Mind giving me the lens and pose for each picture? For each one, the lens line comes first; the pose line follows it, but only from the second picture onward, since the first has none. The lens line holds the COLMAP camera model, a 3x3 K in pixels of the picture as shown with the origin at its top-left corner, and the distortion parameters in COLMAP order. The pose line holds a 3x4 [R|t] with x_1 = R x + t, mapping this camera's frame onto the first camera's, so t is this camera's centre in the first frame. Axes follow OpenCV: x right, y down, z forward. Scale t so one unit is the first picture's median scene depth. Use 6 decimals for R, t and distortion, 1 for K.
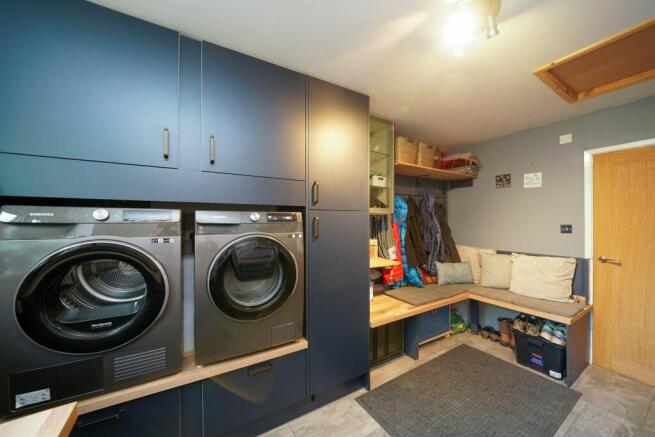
lens RADIAL K [[227.1, 0, 326.7], [0, 227.1, 221.2], [0, 0, 1]] dist [-0.000630, 0.000085]
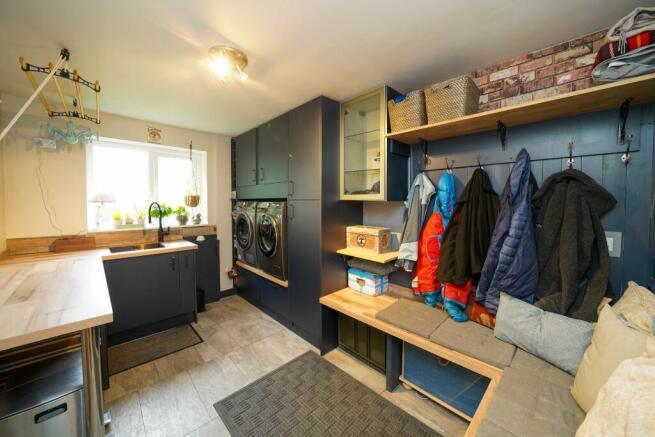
lens RADIAL K [[244.1, 0, 341.3], [0, 244.1, 212.0], [0, 0, 1]] dist [-0.009724, -0.000026]
pose [[0.259444, 0.035356, -0.965111, 1.286800], [-0.001107, 0.999340, 0.036312, -0.024717], [0.965758, -0.008352, 0.259312, 0.734317]]
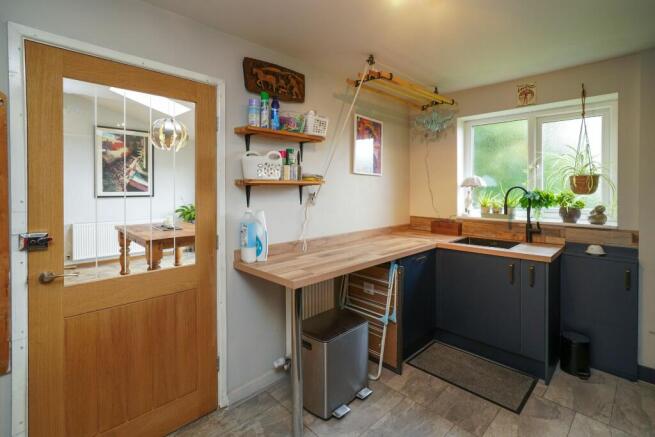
lens RADIAL K [[313.3, 0, 327.1], [0, 313.3, 190.9], [0, 0, 1]] dist [0.001544, 0.001056]
pose [[-0.974787, 0.000524, -0.223135, 0.711178], [-0.001883, 0.999942, 0.010572, -0.022722], [0.223128, 0.010726, -0.974730, 1.200470]]
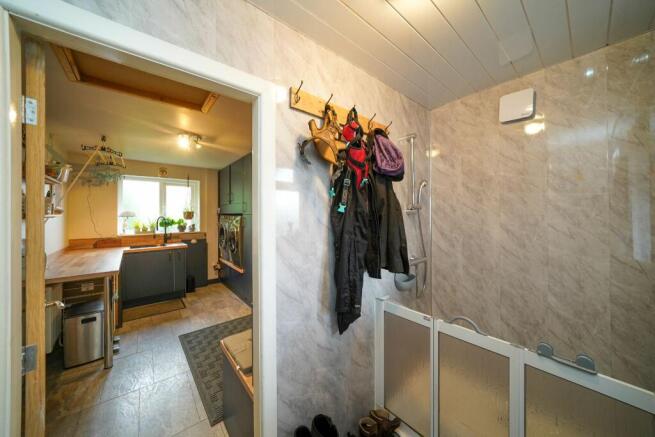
lens RADIAL K [[227.1, 0, 337.8], [0, 227.1, 213.8], [0, 0, 1]] dist [-0.000630, 0.000085]
pose [[0.192222, -0.004888, -0.981339, 1.913947], [0.003915, 0.999983, -0.004214, -0.038598], [0.981344, -0.003032, 0.192238, 1.206769]]
